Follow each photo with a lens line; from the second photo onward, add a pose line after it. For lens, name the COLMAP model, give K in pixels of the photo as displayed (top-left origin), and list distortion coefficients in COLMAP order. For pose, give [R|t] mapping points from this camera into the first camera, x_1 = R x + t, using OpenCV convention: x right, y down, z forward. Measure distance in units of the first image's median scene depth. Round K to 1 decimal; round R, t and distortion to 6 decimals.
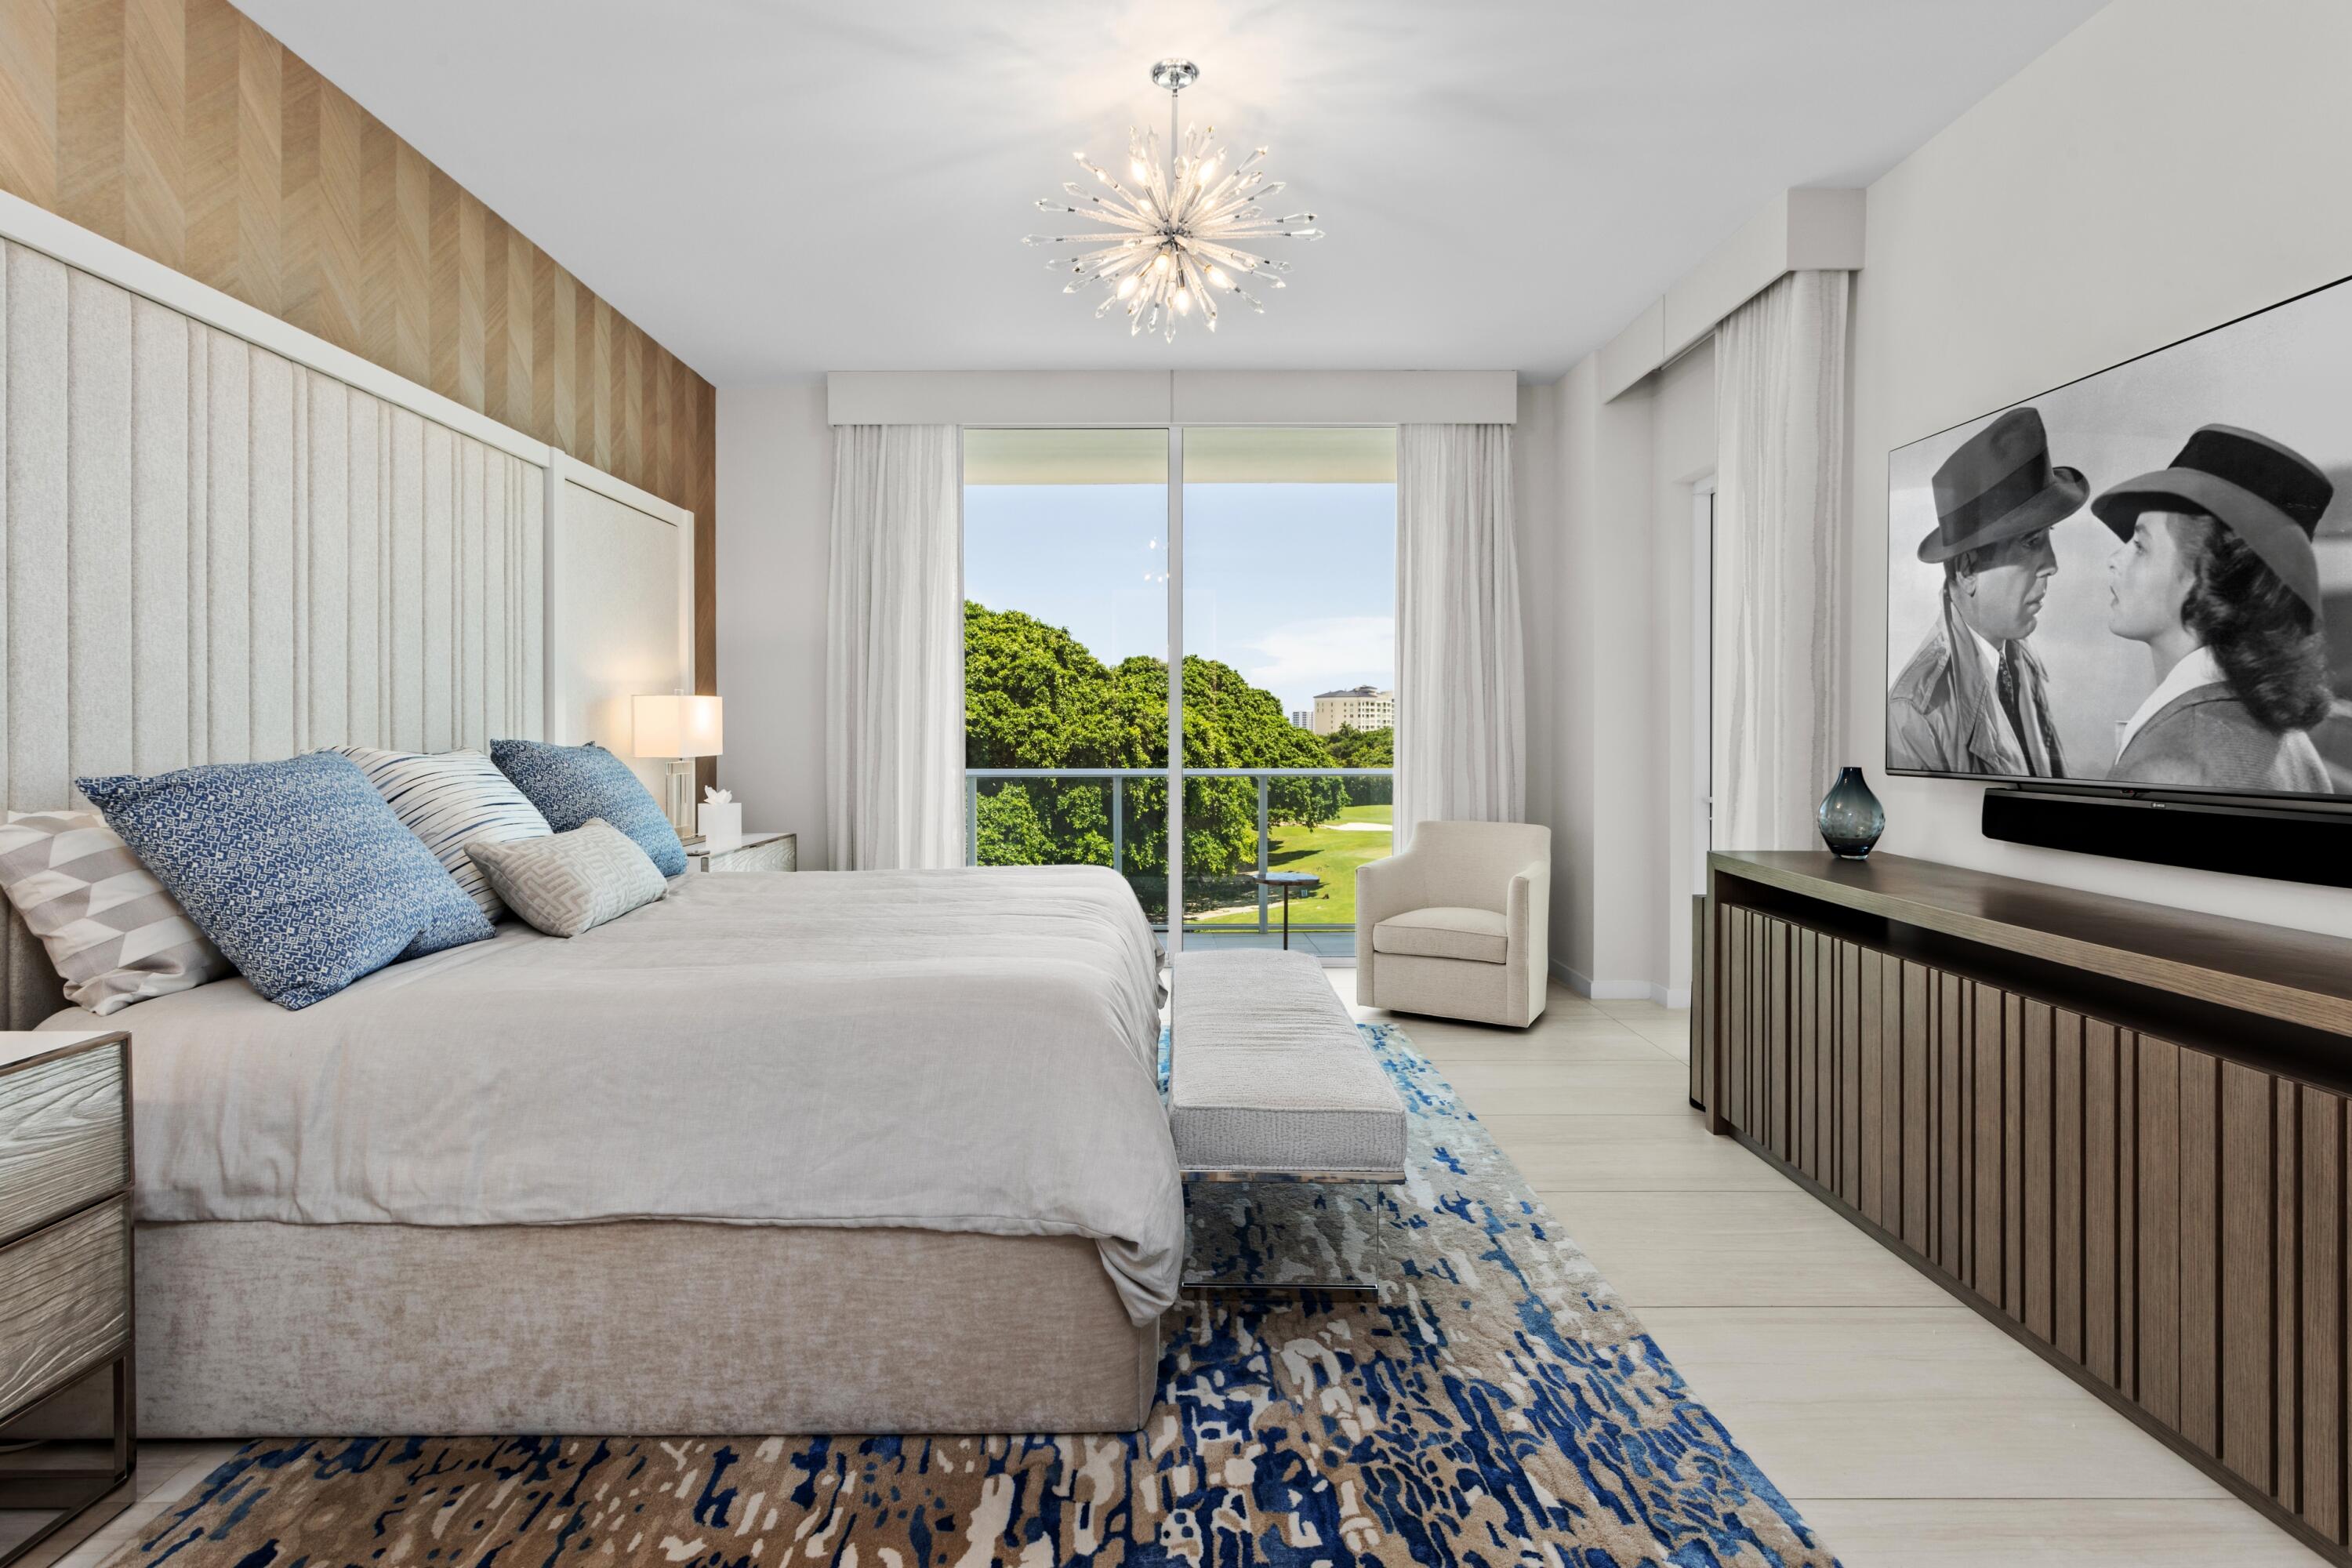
lens RADIAL K [[1134.8, 0, 1150.3], [0, 1134.8, 731.6], [0, 0, 1]] dist [0.003439, 0.000824]
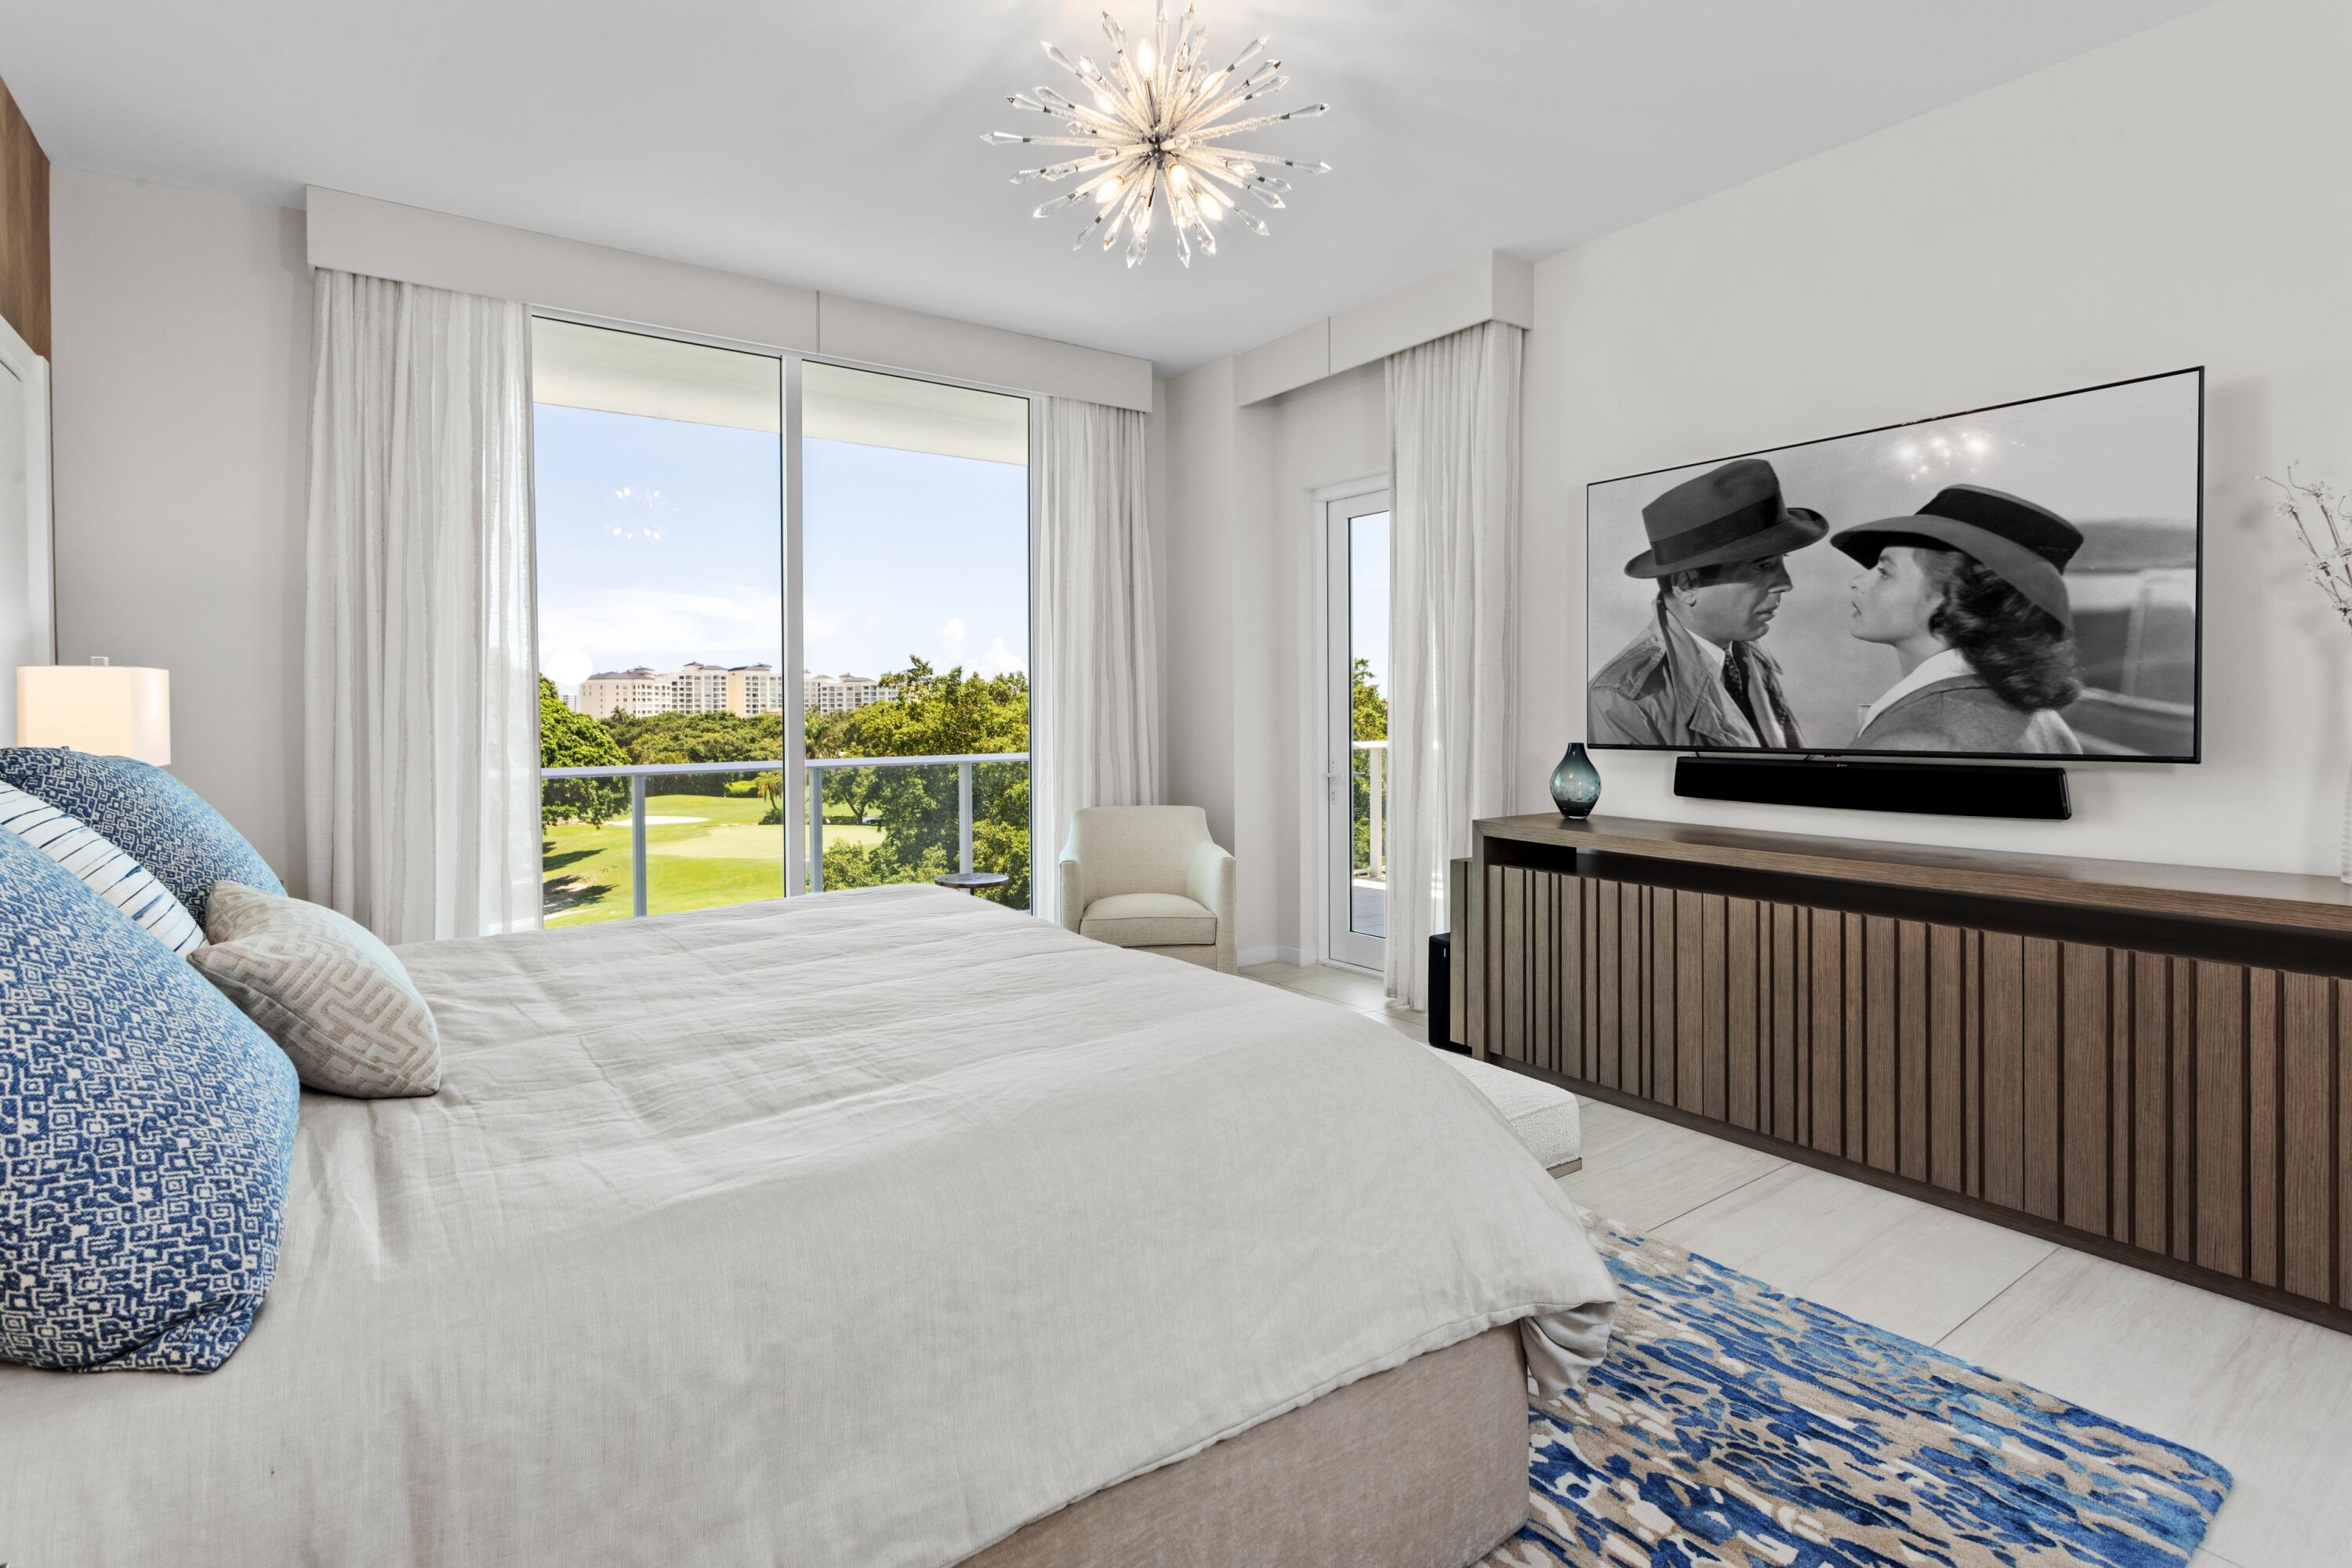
lens RADIAL K [[1141.1, 0, 1159.5], [0, 1141.1, 719.1], [0, 0, 1]] dist [0.001730, 0.000322]
pose [[0.815946, -0.010030, 0.578041, -0.542979], [0.008340, 0.999950, 0.005579, -0.005660], [-0.578068, 0.000269, 0.815989, 0.327196]]
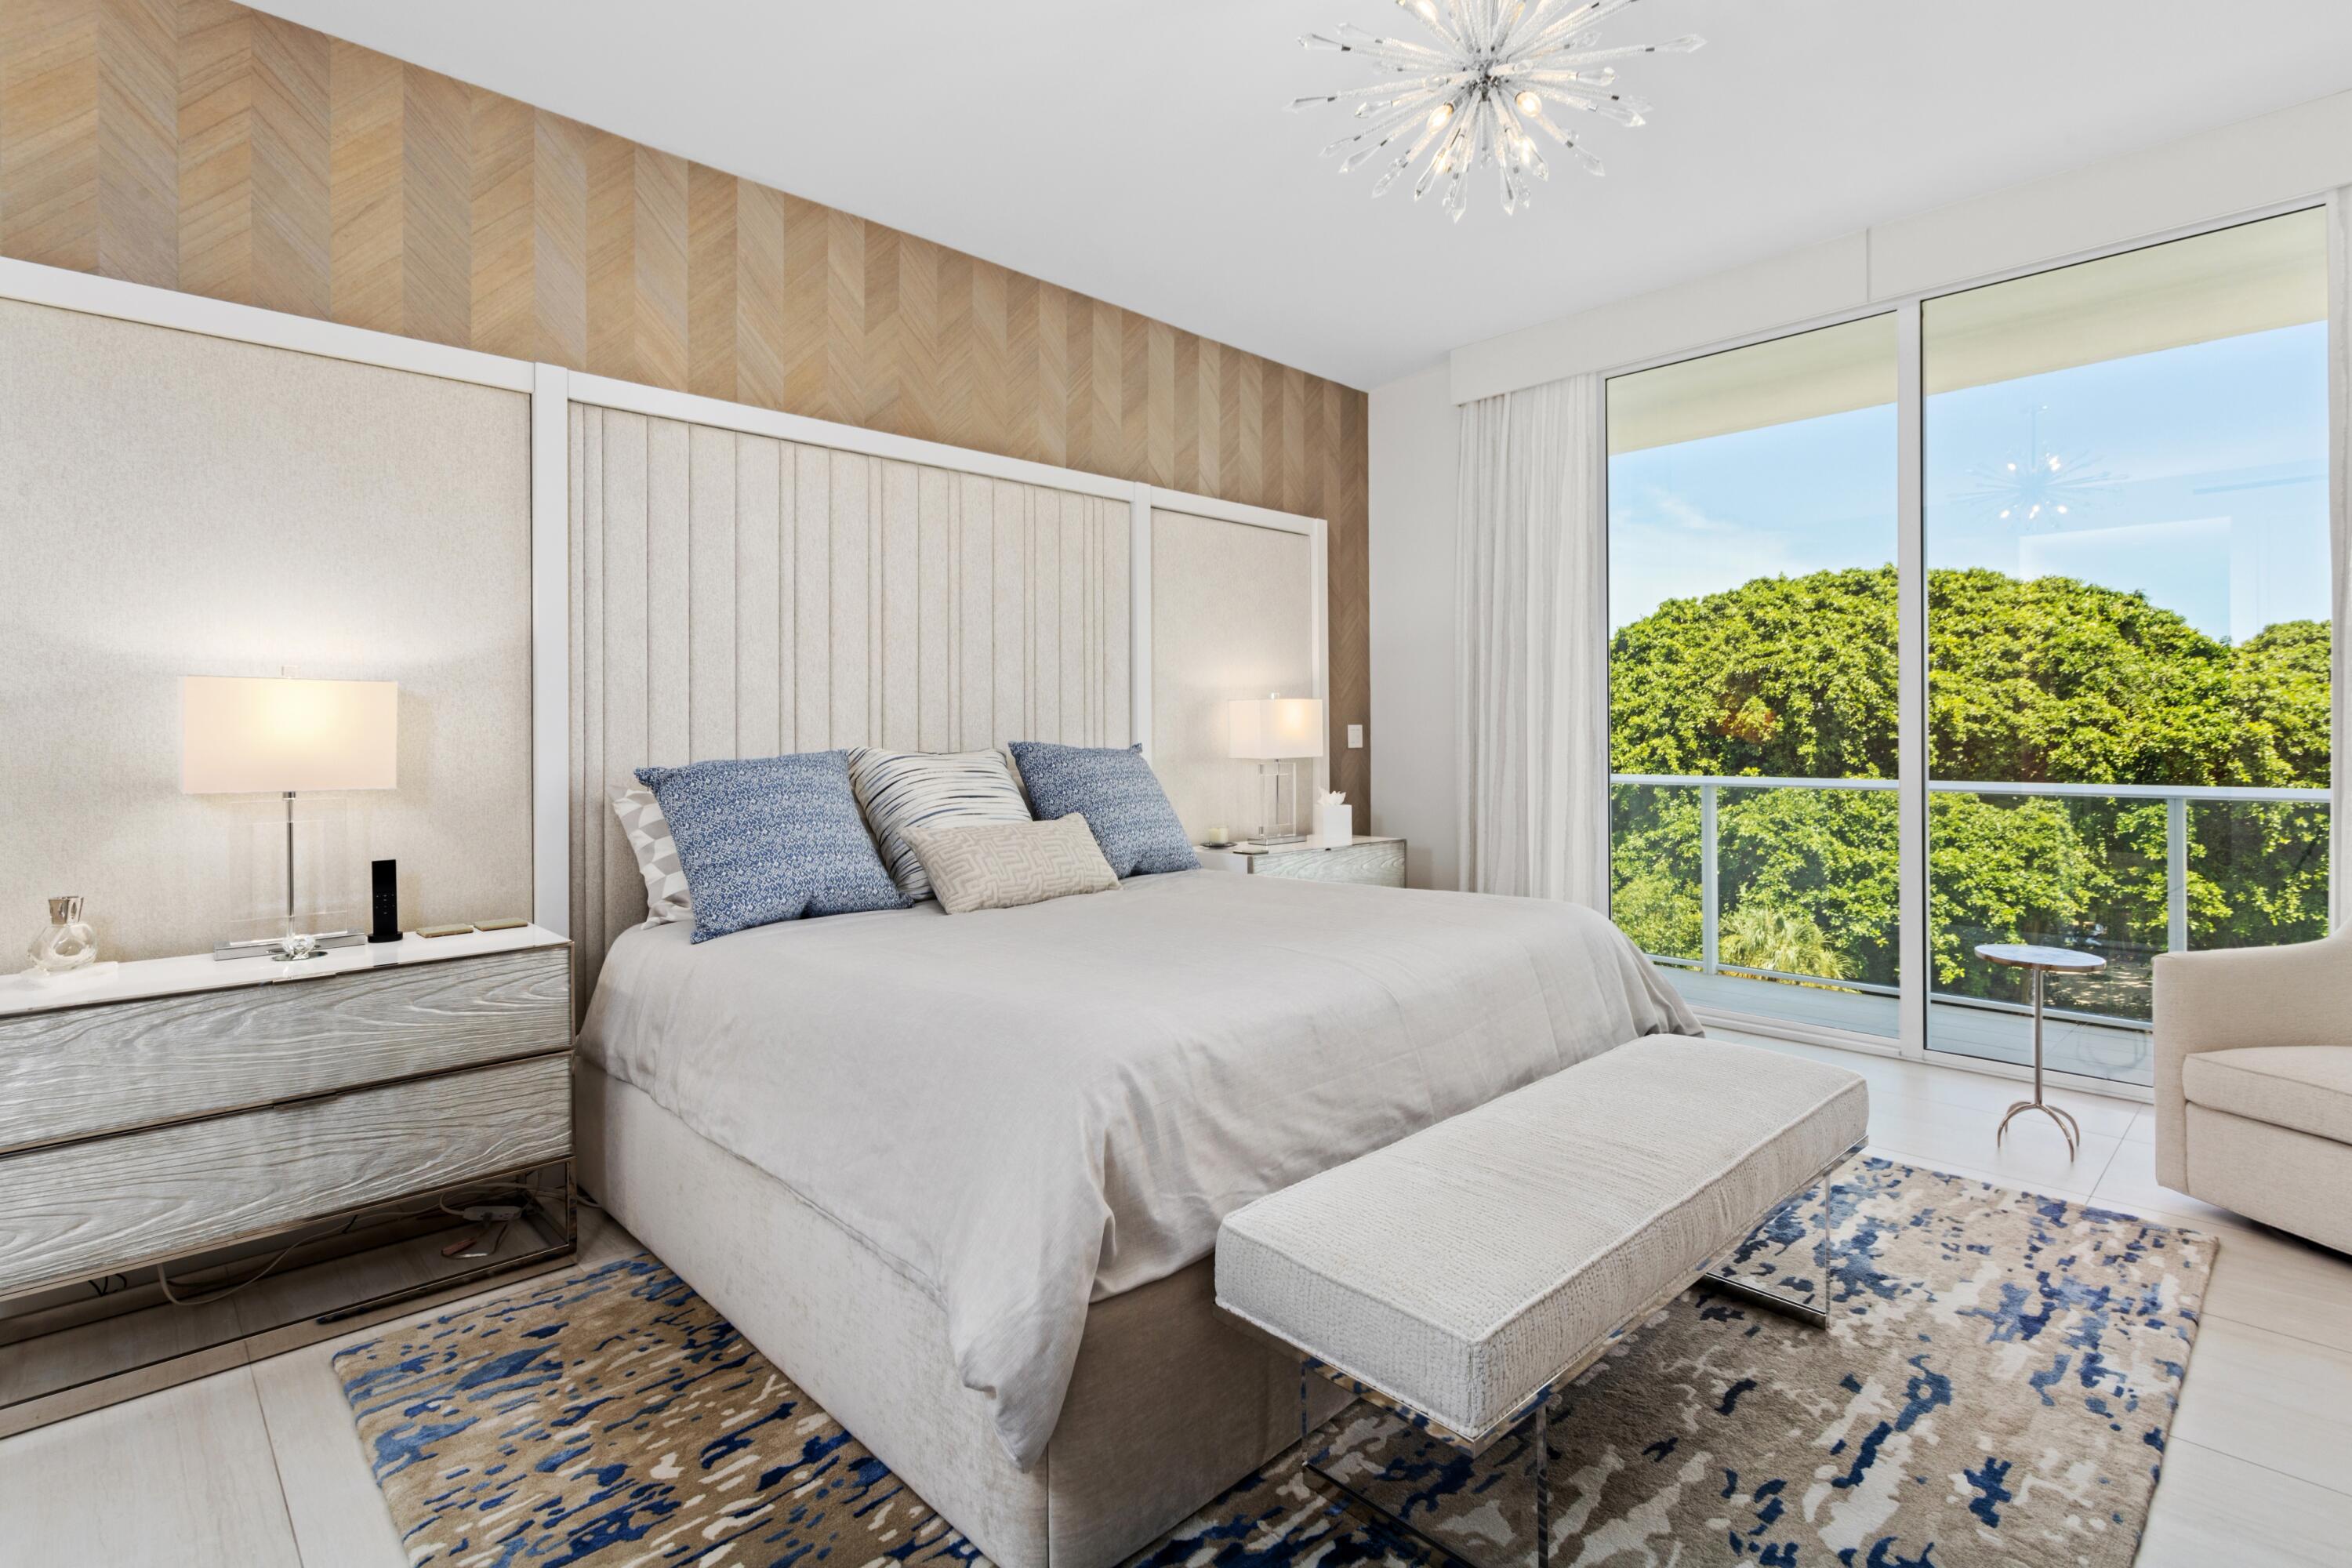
lens RADIAL K [[1125.6, 0, 1161.0], [0, 1125.6, 731.6], [0, 0, 1]] dist [0.001301, 0.000691]
pose [[0.688760, -0.004534, -0.724975, 0.459524], [0.004541, 0.999988, -0.001939, -0.001134], [0.724975, -0.001956, 0.688773, 0.372525]]
